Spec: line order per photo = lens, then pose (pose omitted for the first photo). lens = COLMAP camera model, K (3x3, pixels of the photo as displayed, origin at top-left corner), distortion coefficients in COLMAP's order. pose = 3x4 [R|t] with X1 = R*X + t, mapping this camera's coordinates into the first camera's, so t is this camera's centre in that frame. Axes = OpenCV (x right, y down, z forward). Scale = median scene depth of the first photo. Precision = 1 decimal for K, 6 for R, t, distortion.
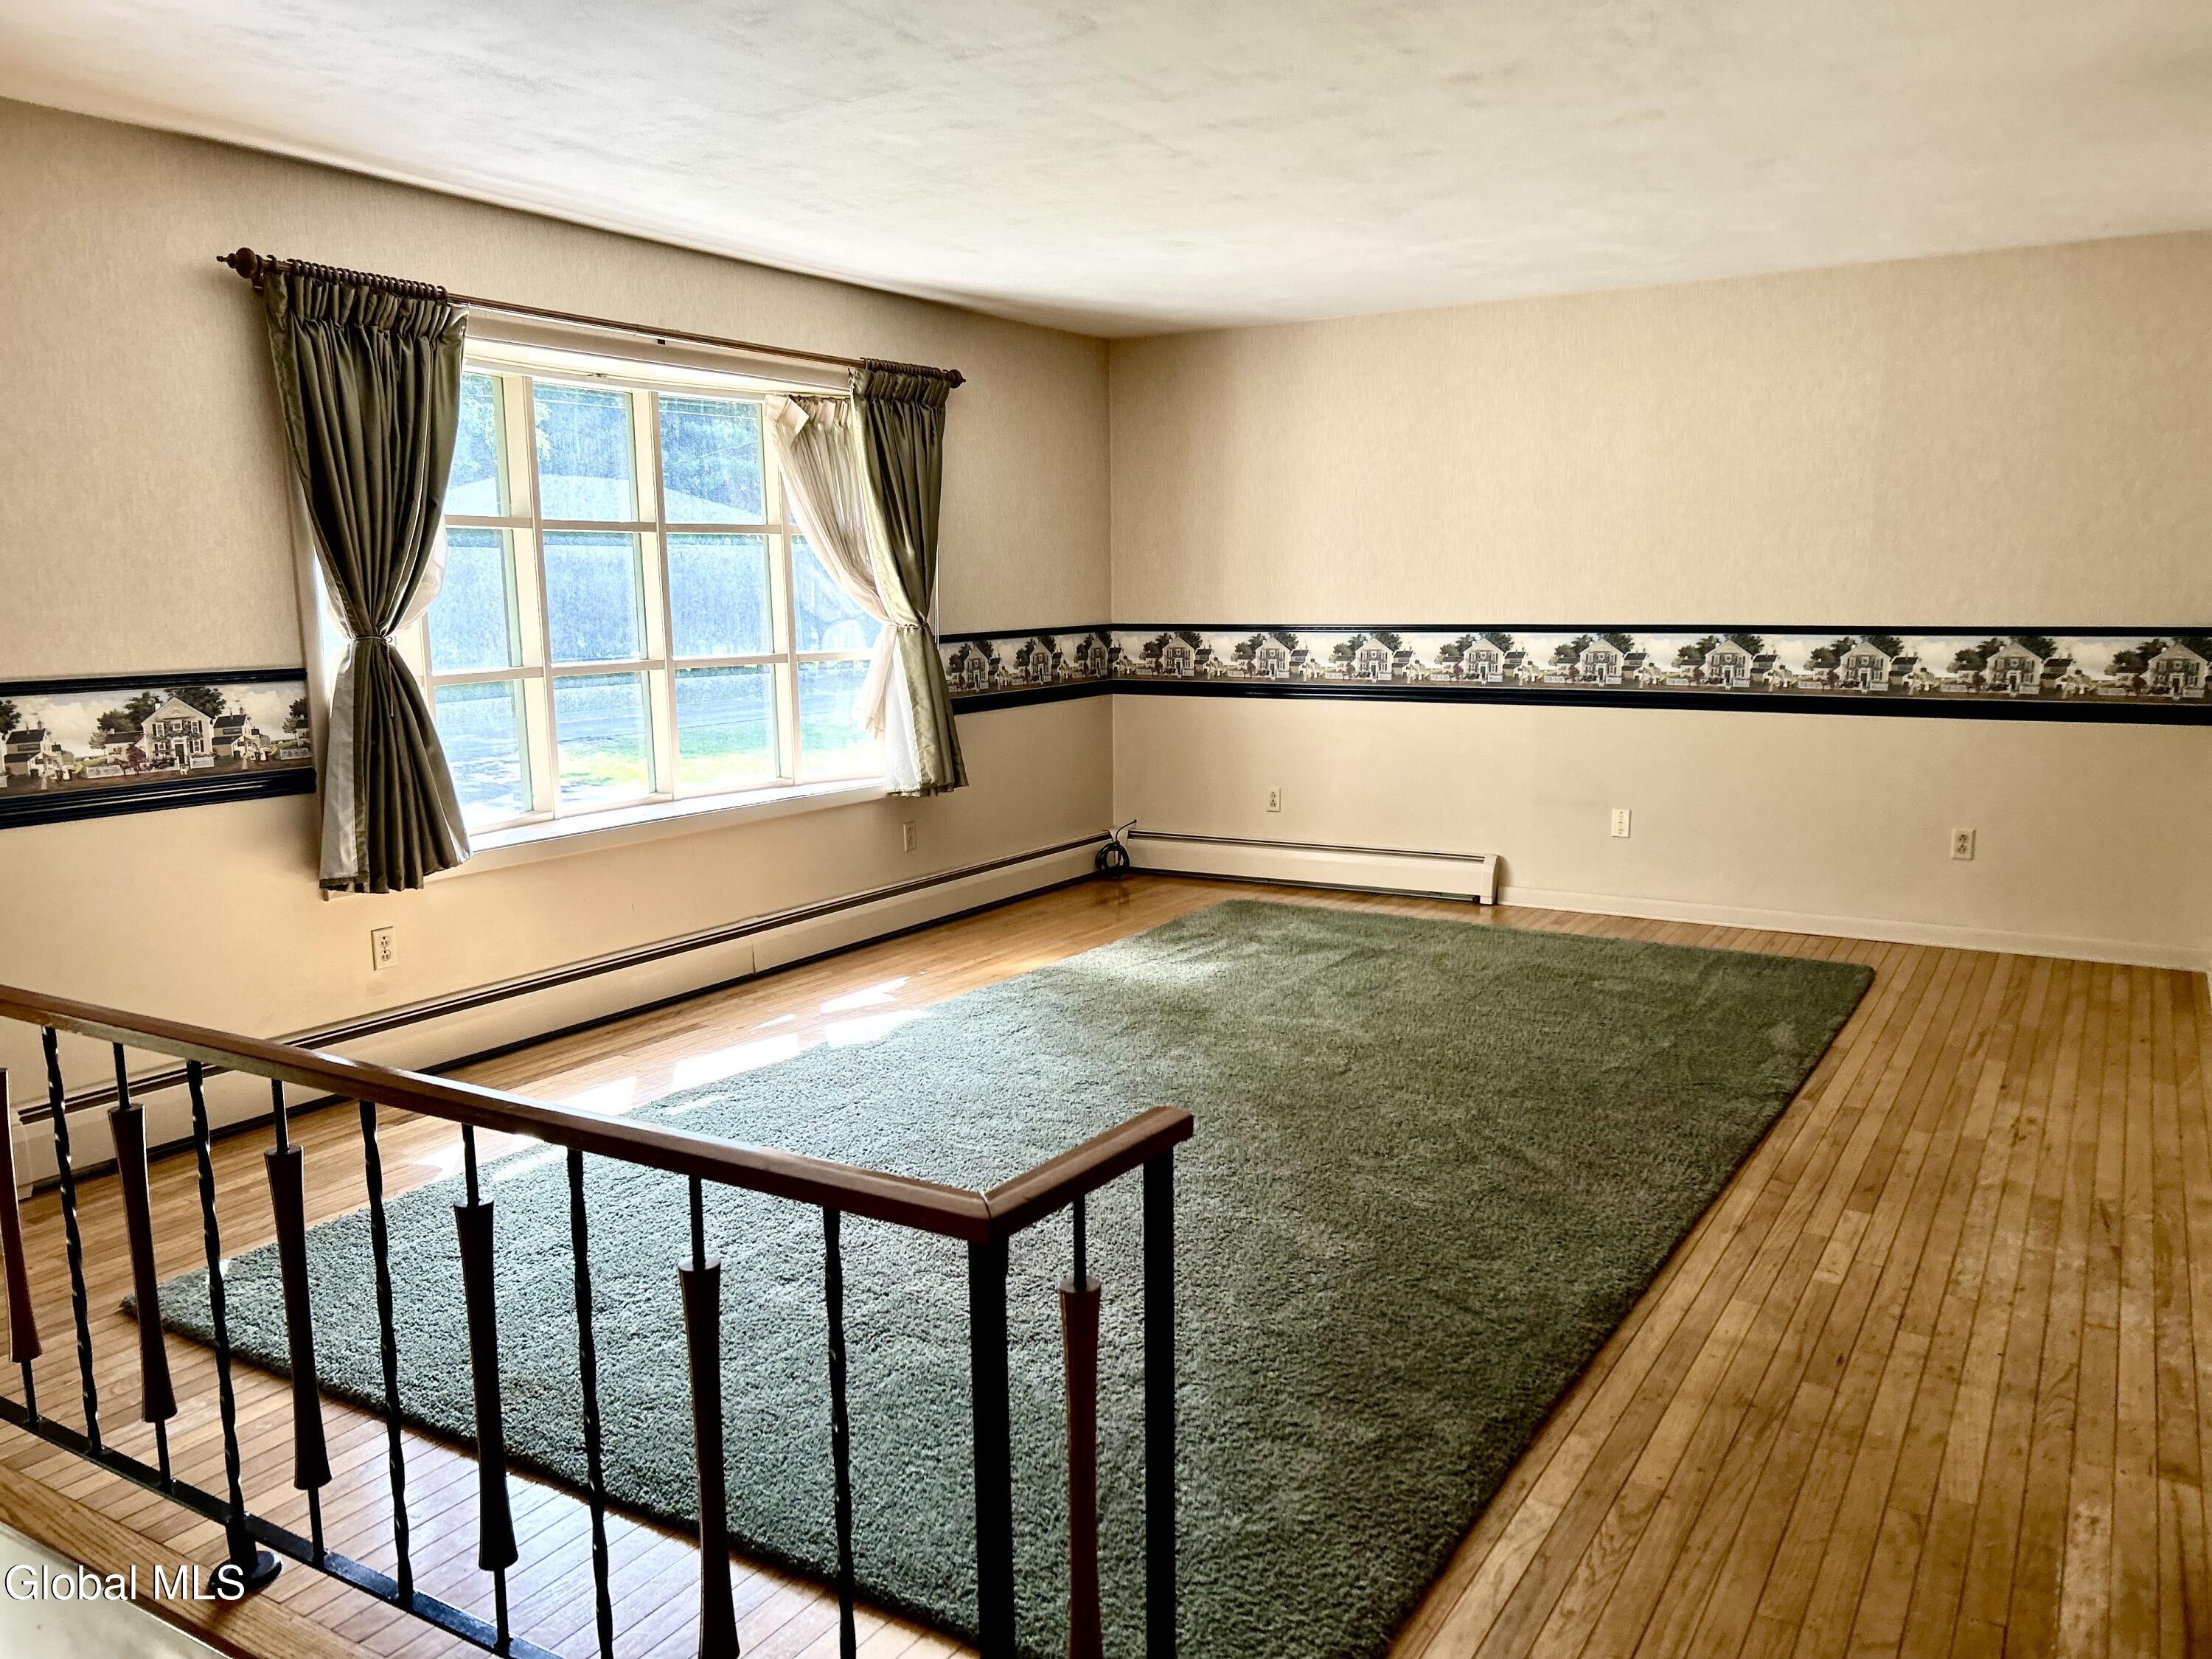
lens RADIAL K [[1679.1, 0, 1106.0], [0, 1679.1, 829.5], [0, 0, 1]] dist [0.002661, 0.001154]
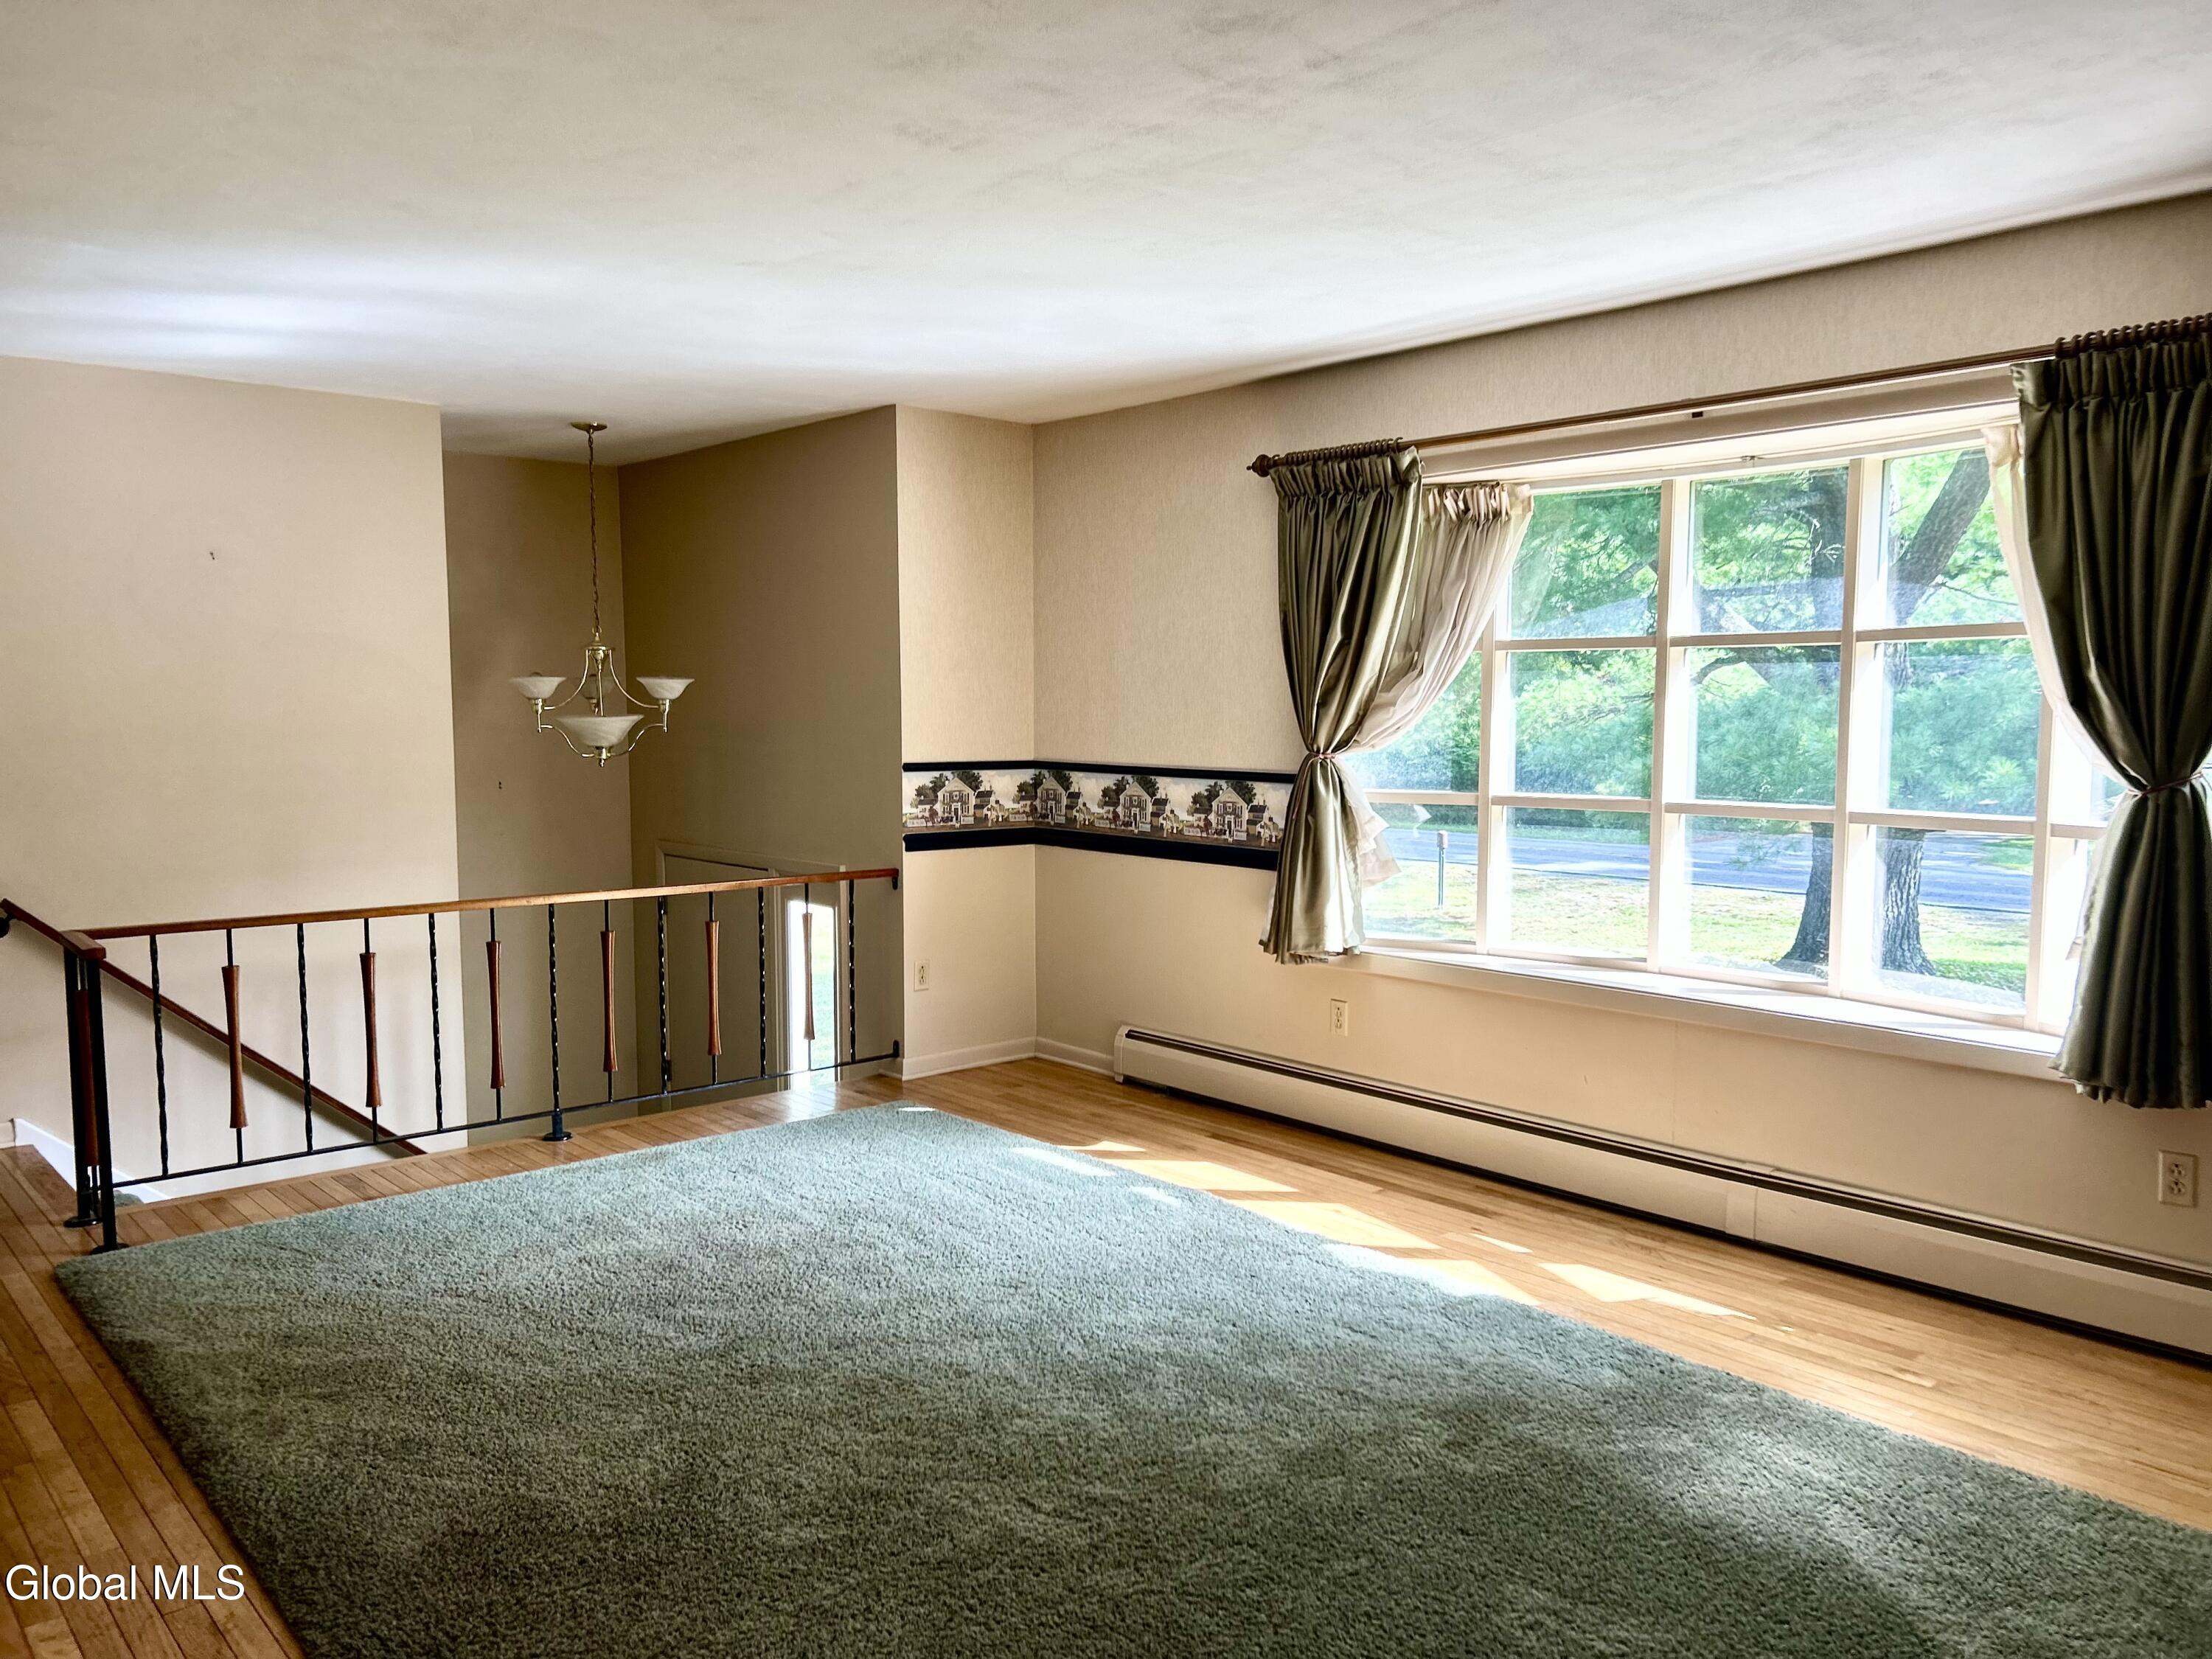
lens RADIAL K [[1616.3, 0, 1108.6], [0, 1616.3, 857.1], [0, 0, 1]] dist [0.000877, -0.000549]
pose [[-0.299173, 0.091505, -0.949801, 0.680050], [-0.144996, 0.979472, 0.140035, -0.174967], [0.943118, 0.179612, -0.279764, 1.158291]]
